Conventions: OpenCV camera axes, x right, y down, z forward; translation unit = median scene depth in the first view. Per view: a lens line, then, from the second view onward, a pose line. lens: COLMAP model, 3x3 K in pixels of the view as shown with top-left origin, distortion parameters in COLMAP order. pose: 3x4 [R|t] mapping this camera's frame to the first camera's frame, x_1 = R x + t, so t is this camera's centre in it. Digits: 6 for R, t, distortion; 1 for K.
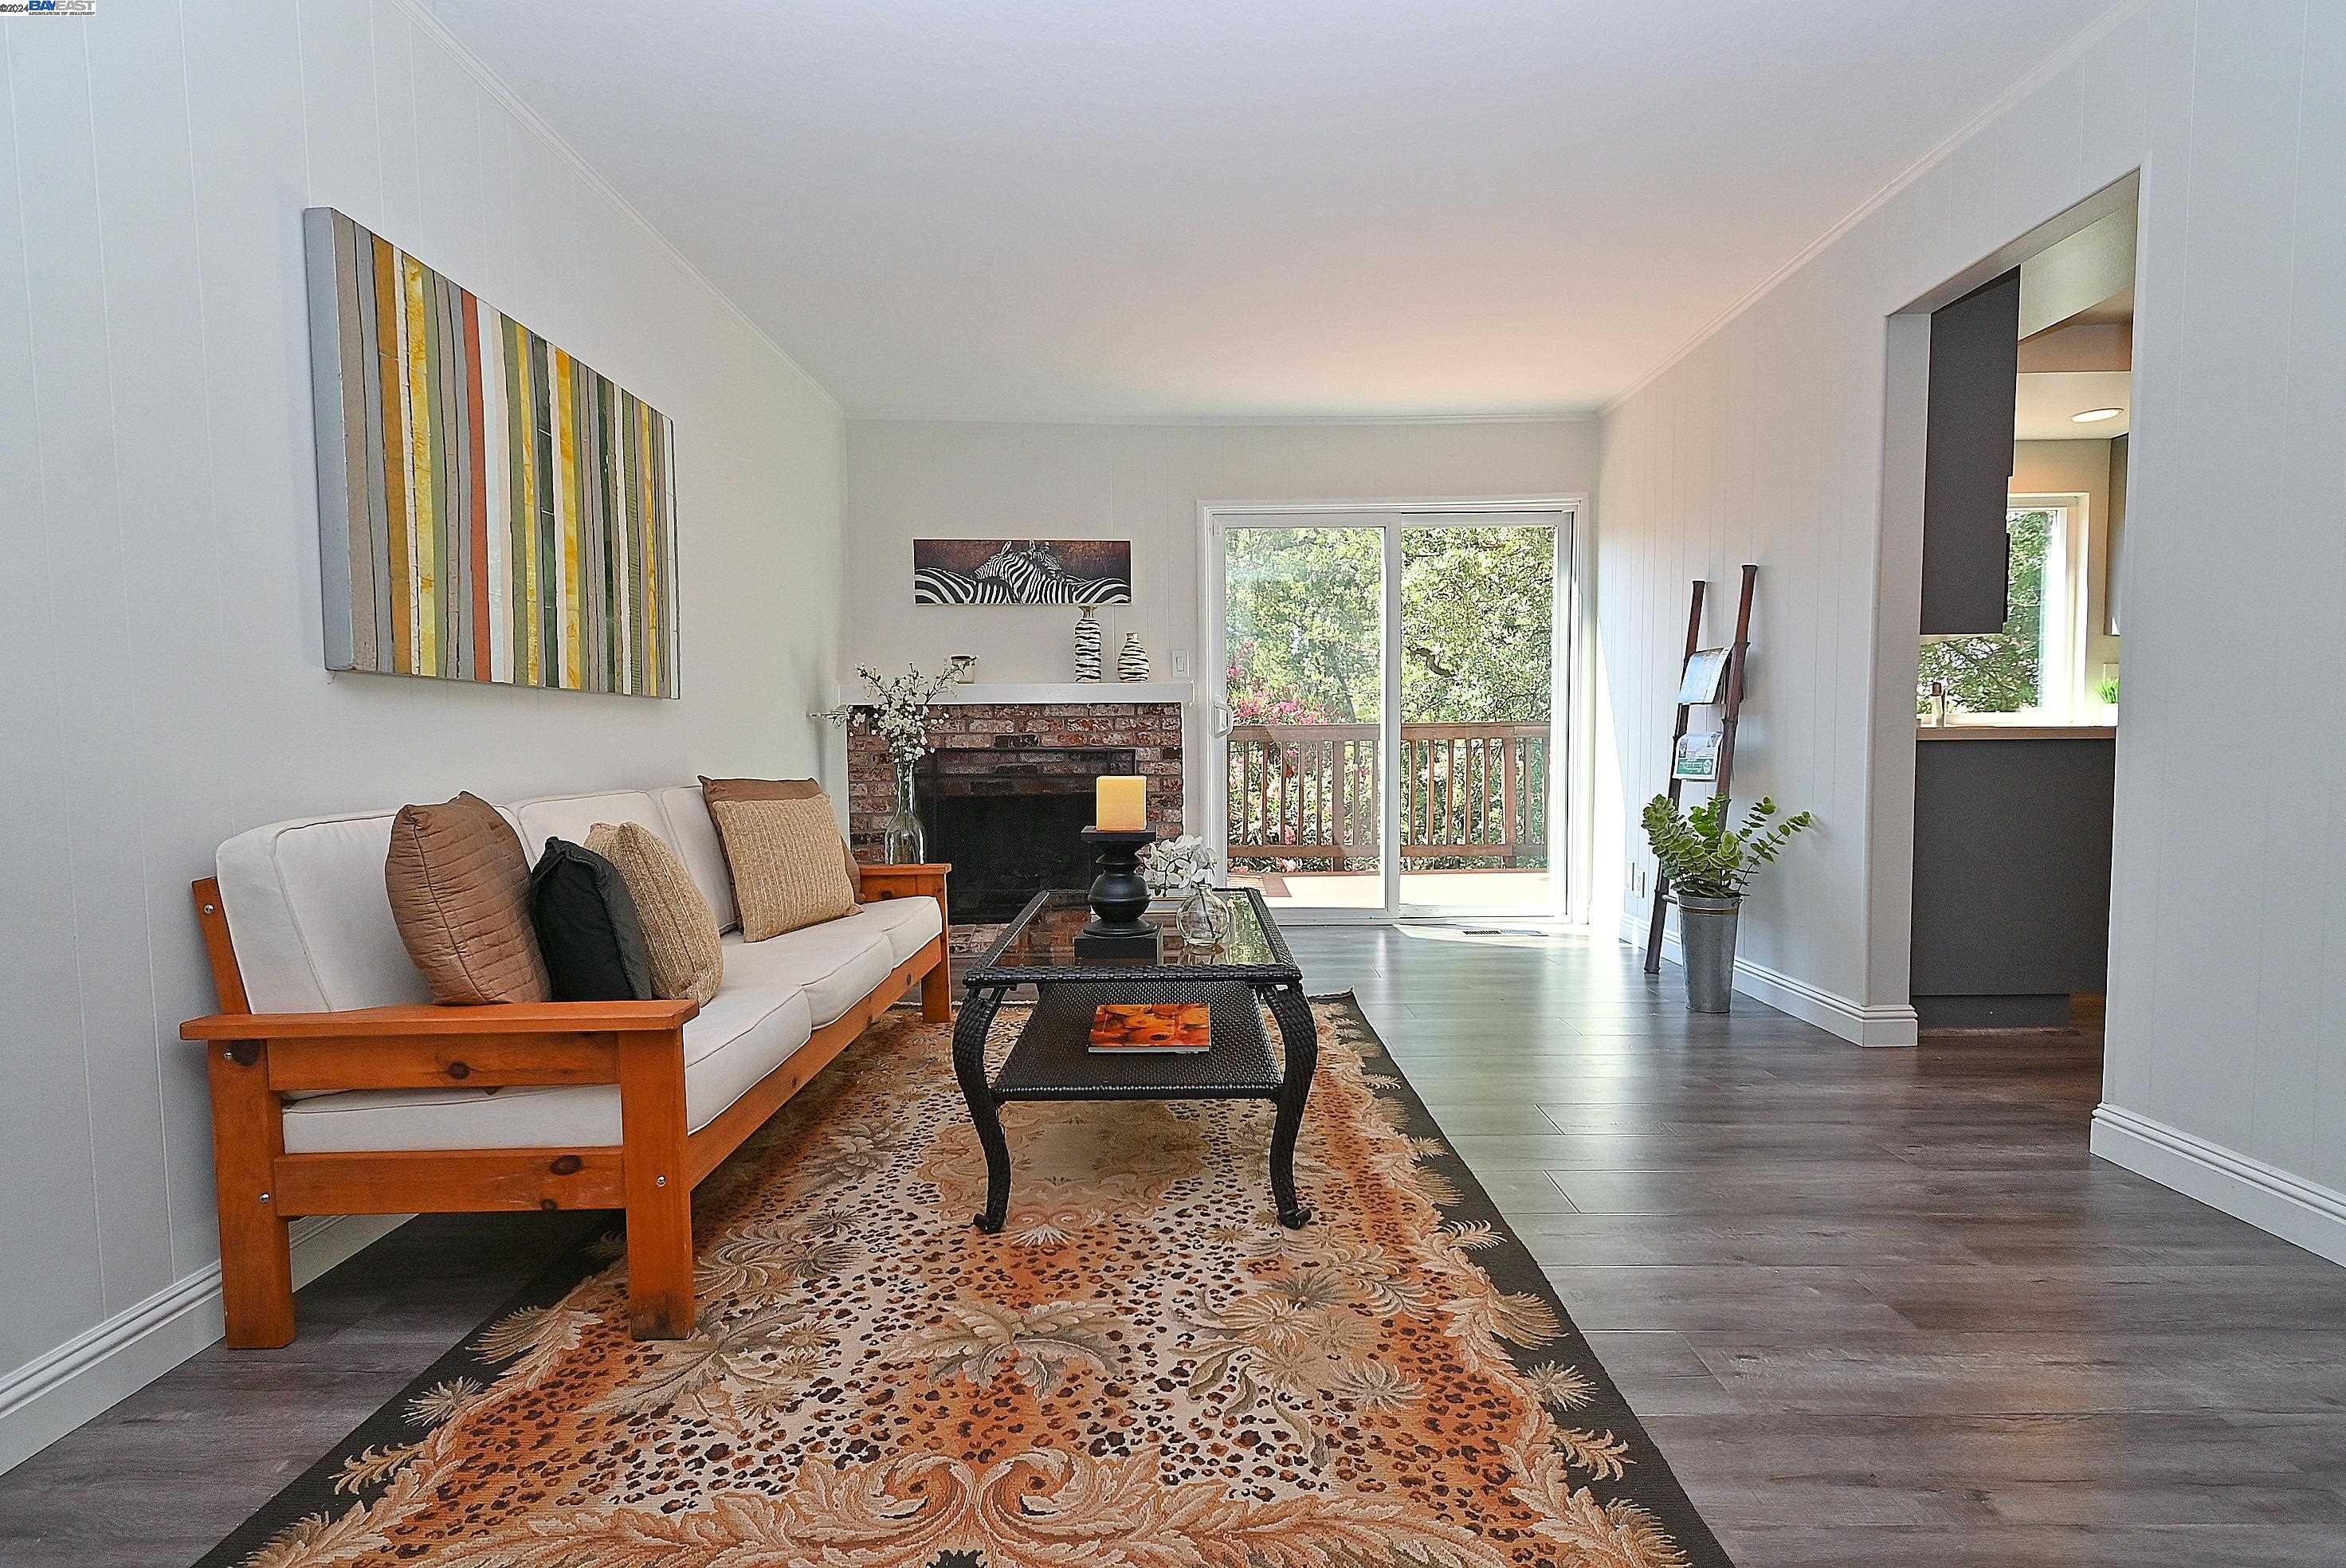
lens RADIAL K [[1051.6, 0, 1191.1], [0, 1051.6, 777.3], [0, 0, 1]] dist [0.009225, -0.003429]
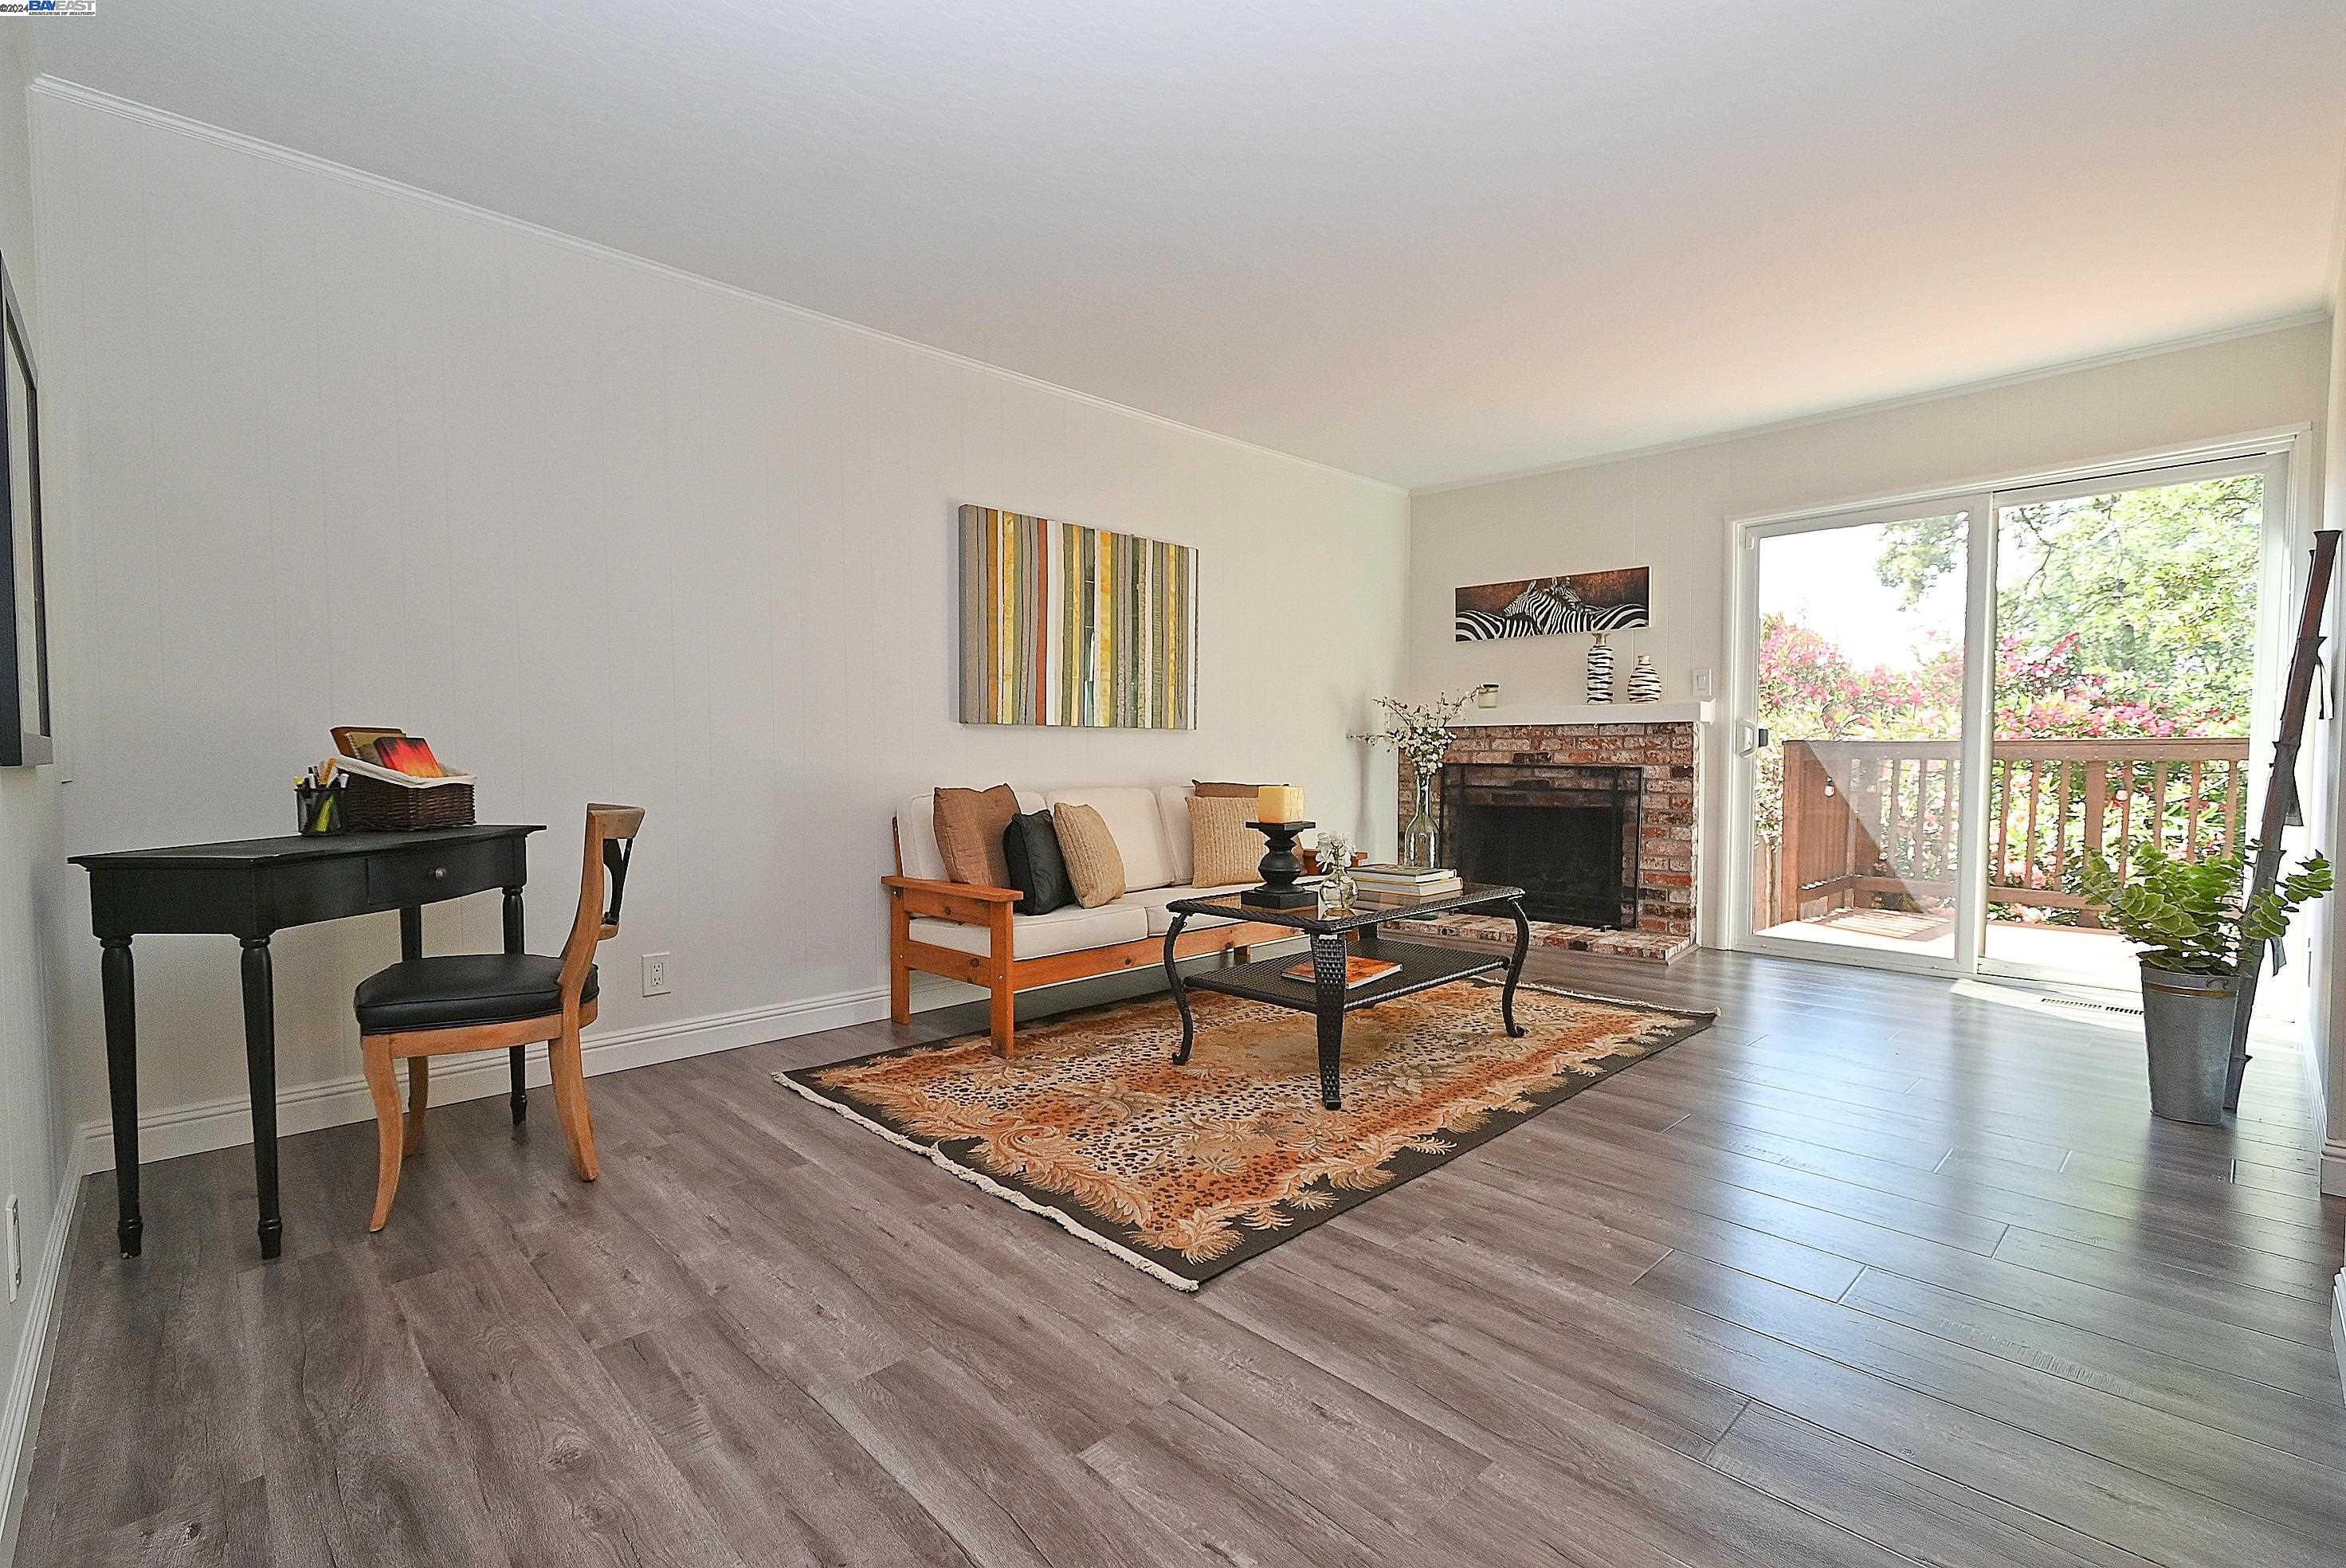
lens RADIAL K [[1051.6, 0, 1197.9], [0, 1051.6, 786.8], [0, 0, 1]] dist [0.009225, -0.003429]
pose [[0.707750, 0.035284, -0.705582, 0.702613], [-0.032772, 0.999317, 0.017100, -0.019258], [0.705703, 0.011020, 0.708422, -0.102217]]
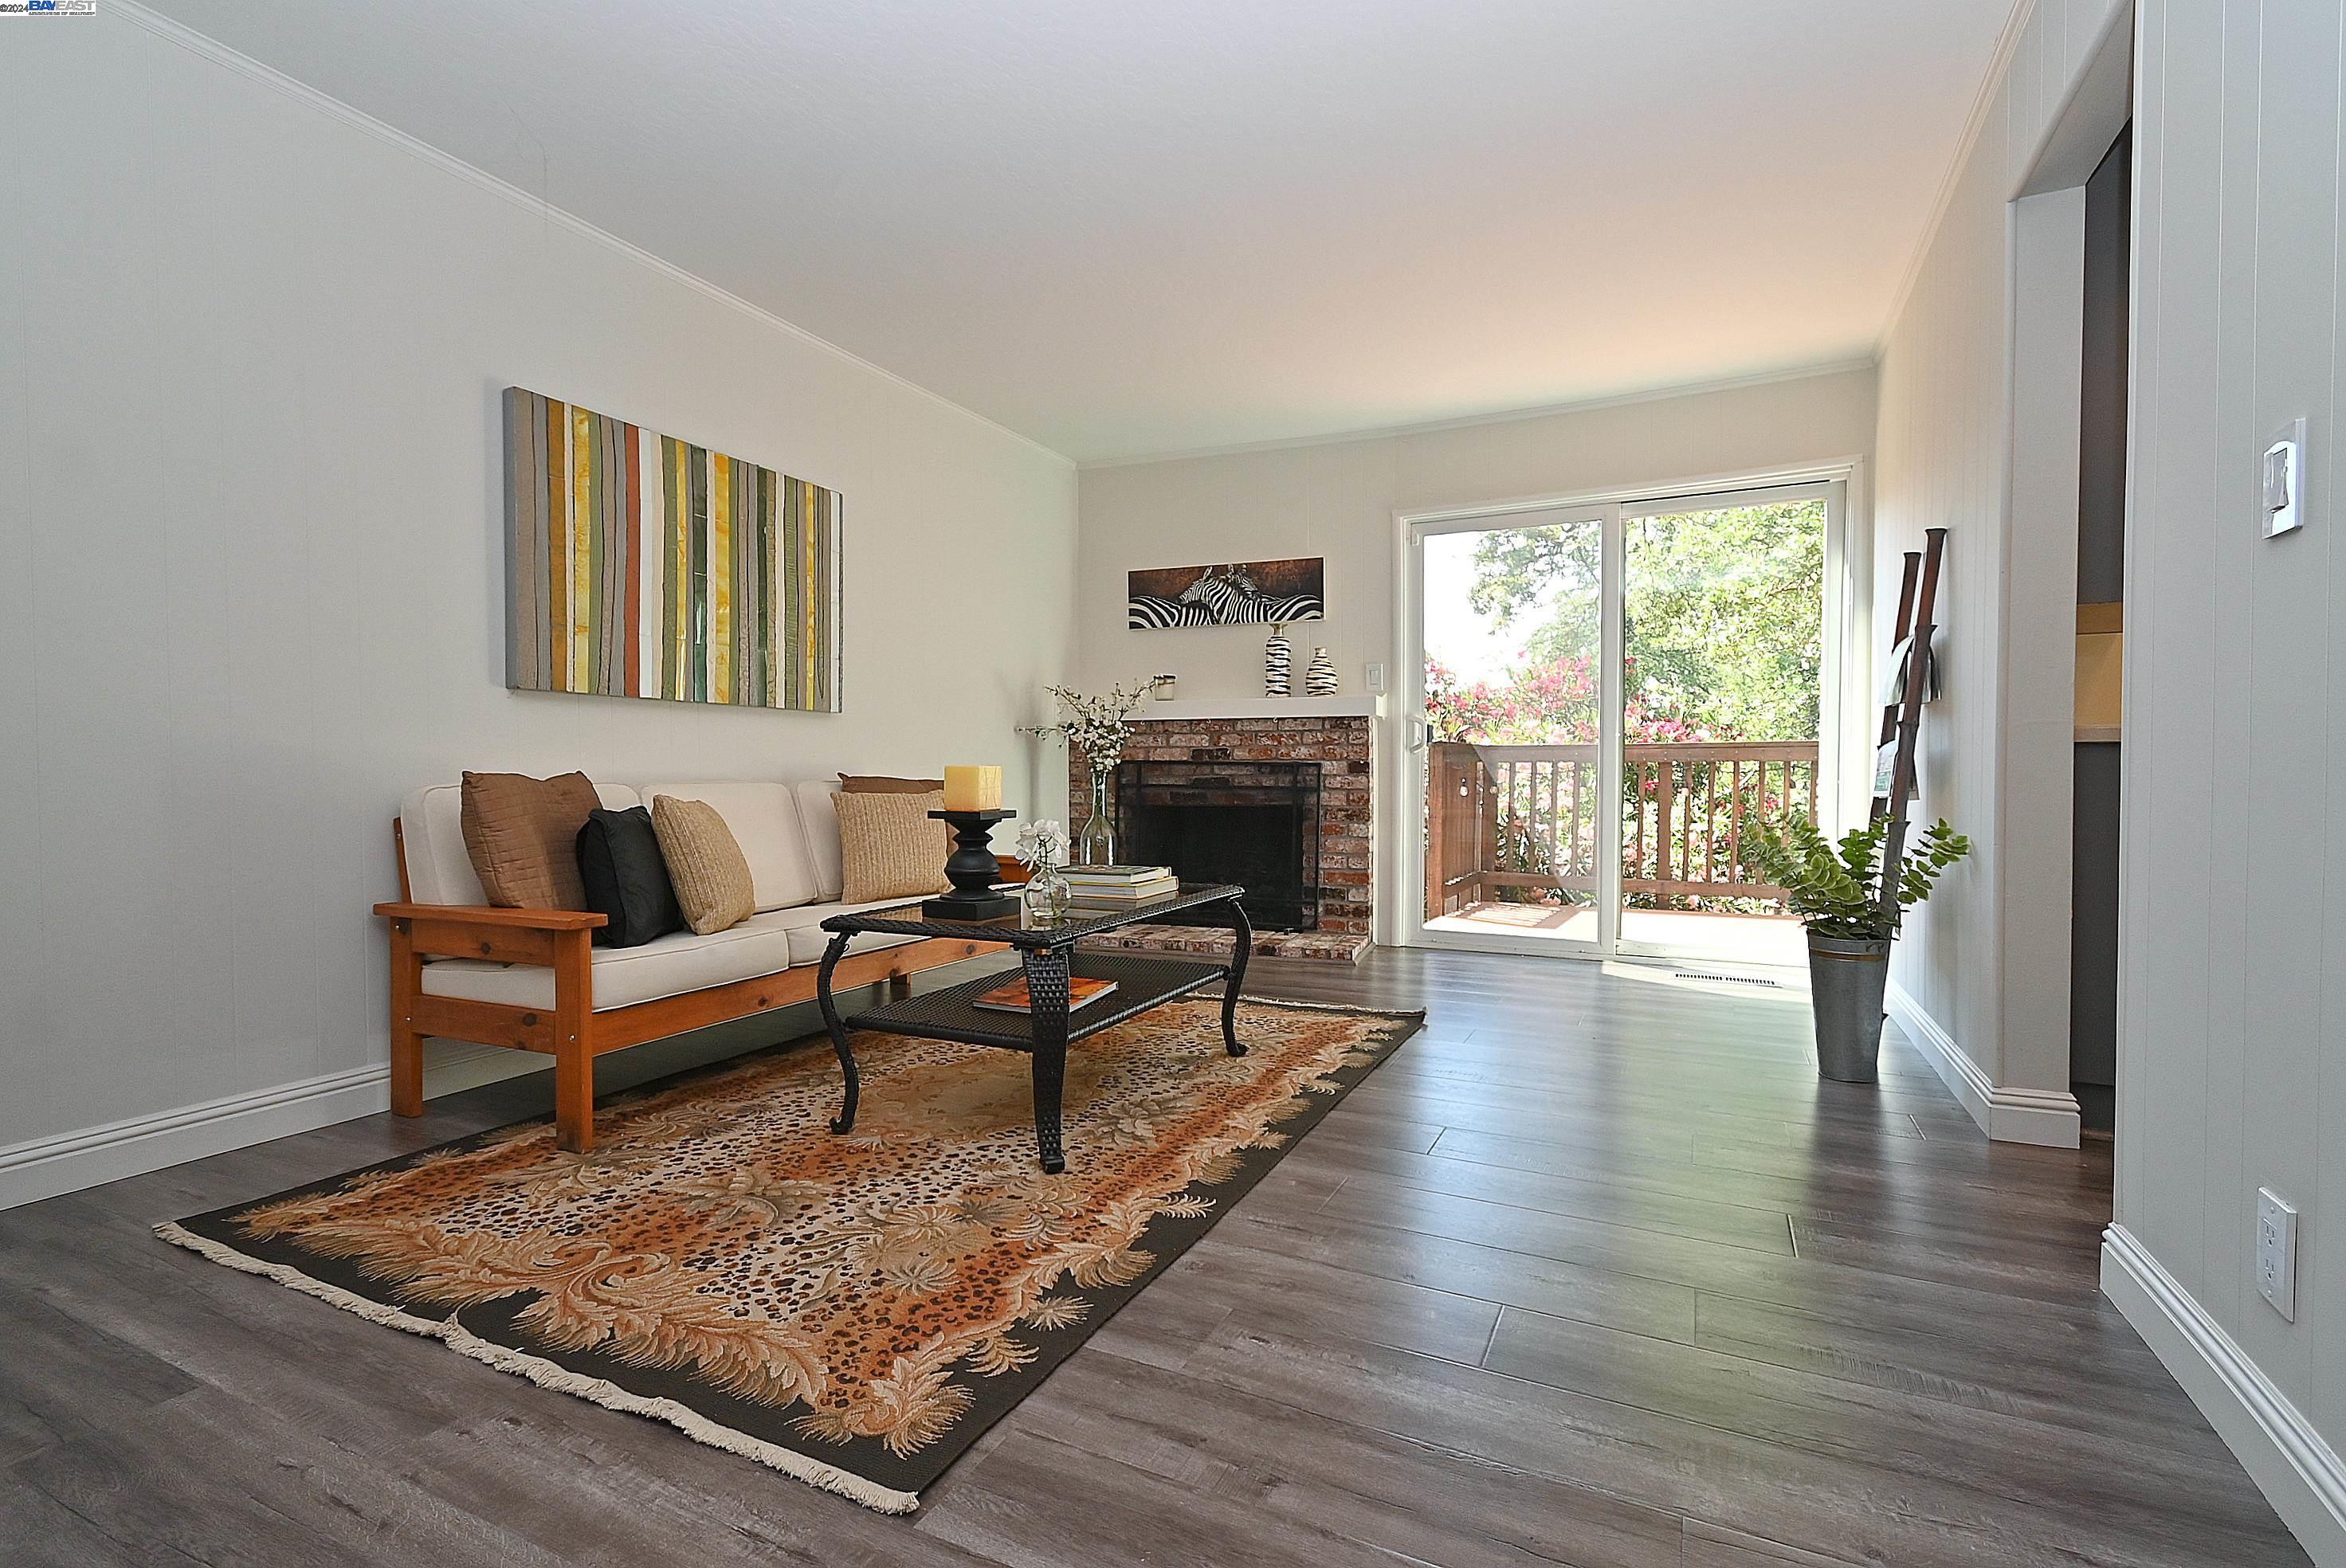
lens RADIAL K [[1051.6, 0, 1173.4], [0, 1051.6, 797.7], [0, 0, 1]] dist [0.009225, -0.003429]
pose [[0.898231, 0.020043, -0.439067, 0.499450], [-0.023660, 0.999716, -0.002766, 0.025511], [0.438887, 0.012873, 0.898450, 0.044750]]
